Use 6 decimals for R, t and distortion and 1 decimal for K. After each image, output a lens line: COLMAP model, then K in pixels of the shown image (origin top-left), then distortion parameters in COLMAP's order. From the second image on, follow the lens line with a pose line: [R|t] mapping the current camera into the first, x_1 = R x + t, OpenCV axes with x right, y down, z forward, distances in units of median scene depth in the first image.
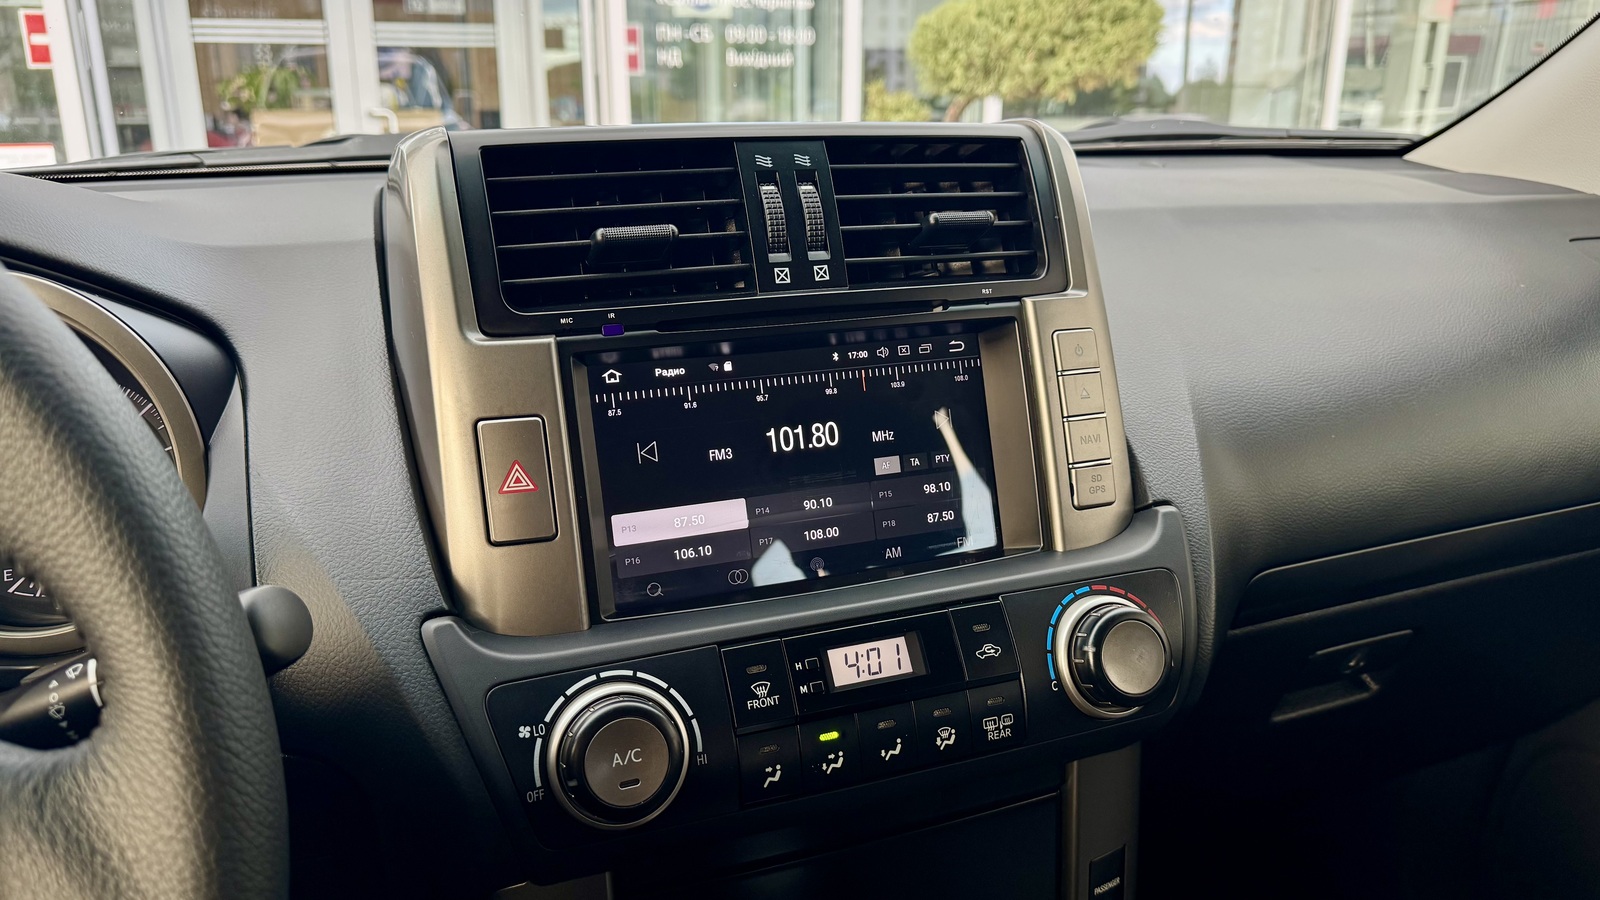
lens RADIAL K [[1045.5, 0, 776.7], [0, 1045.5, 455.1], [0, 0, 1]] dist [0.125740, -0.192068]
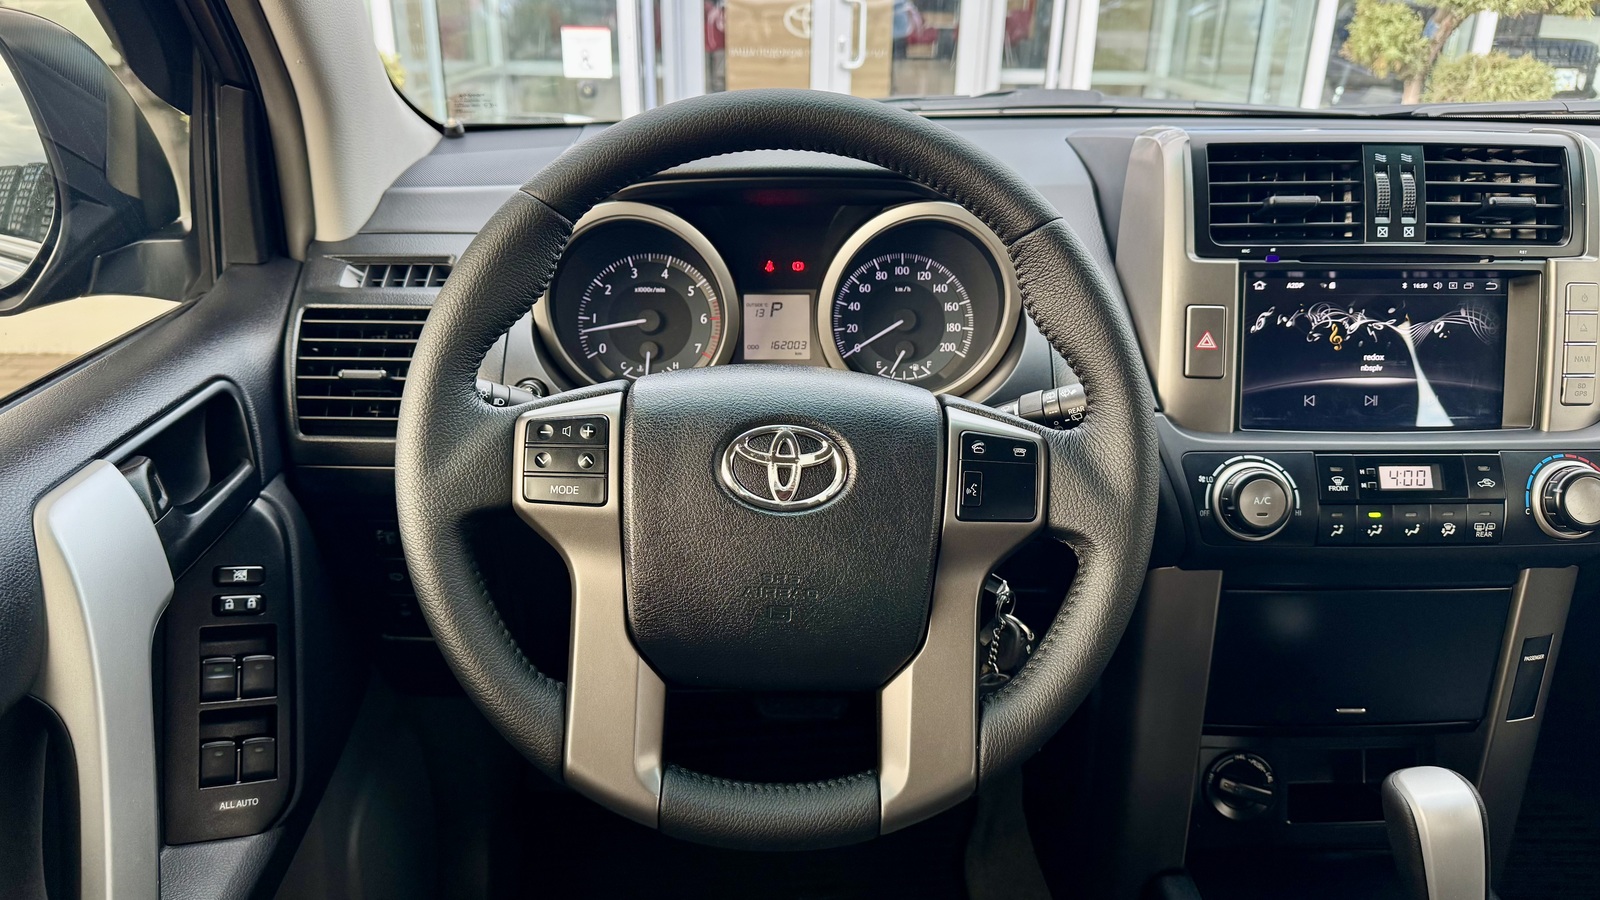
lens RADIAL K [[1123.6, 0, 800.0], [0, 1123.6, 450.0], [0, 0, 1]] dist [0.008596, -0.004751]
pose [[0.953191, 0.139635, -0.268194, -0.327346], [-0.112770, 0.987156, 0.113166, 0.059449], [0.280552, -0.077624, 0.956695, -0.886077]]
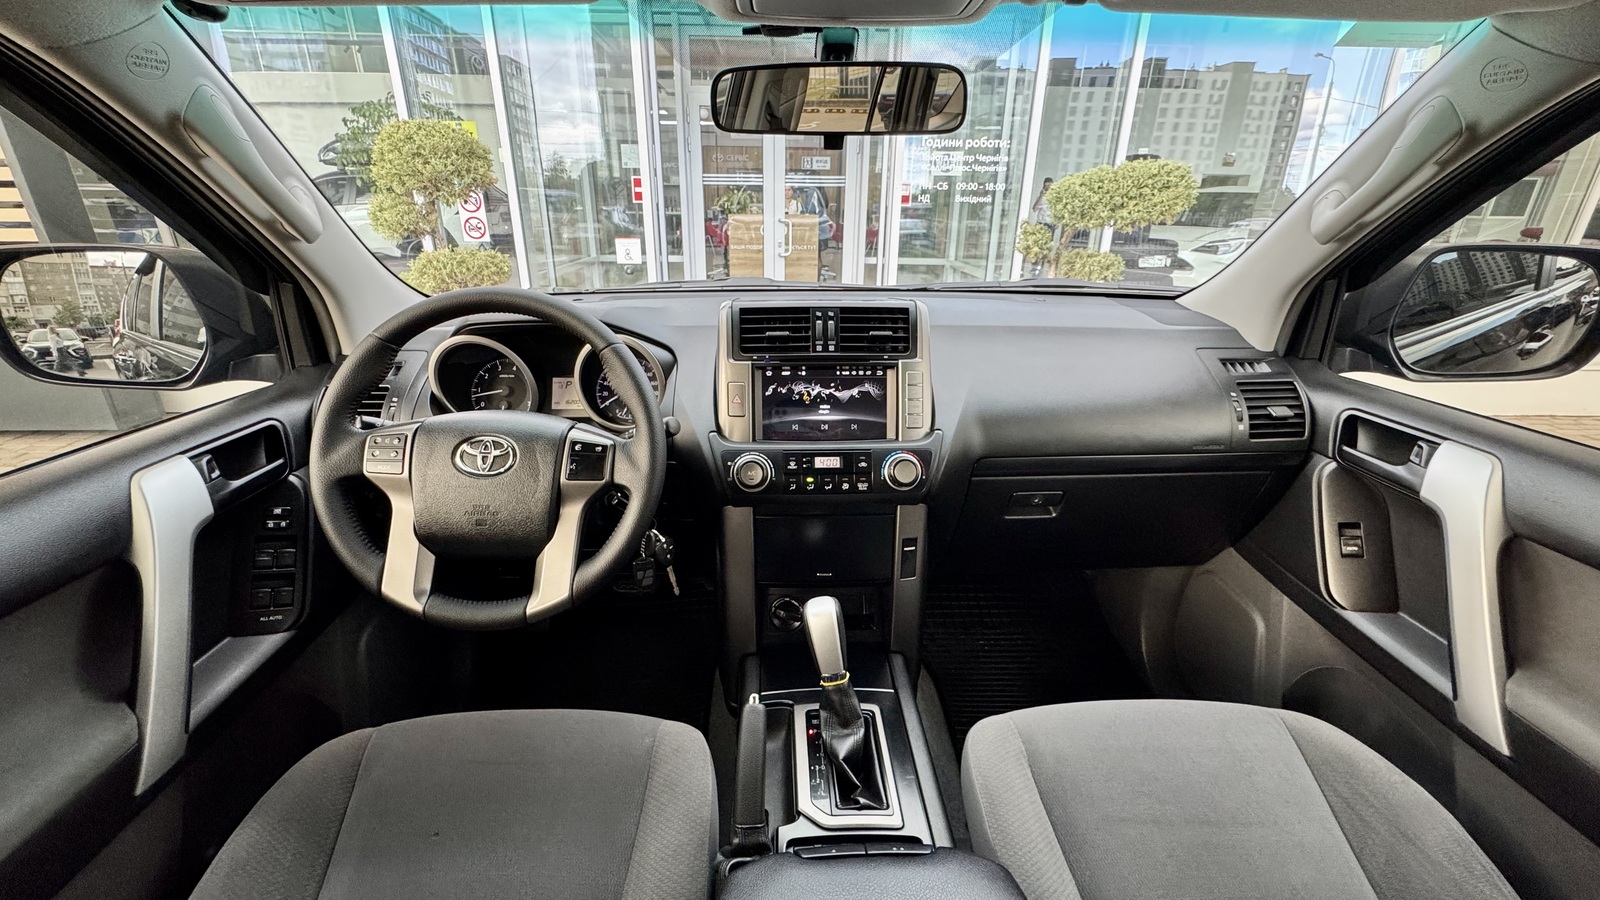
lens RADIAL K [[643.4, 0, 842.0], [0, 643.4, 448.2], [0, 0, 1]] dist [0.002916, 0.000053]
pose [[0.953719, 0.125504, -0.273257, 0.678628], [-0.105874, 0.990697, 0.085498, -0.036038], [0.281445, -0.052610, 0.958134, -0.980622]]
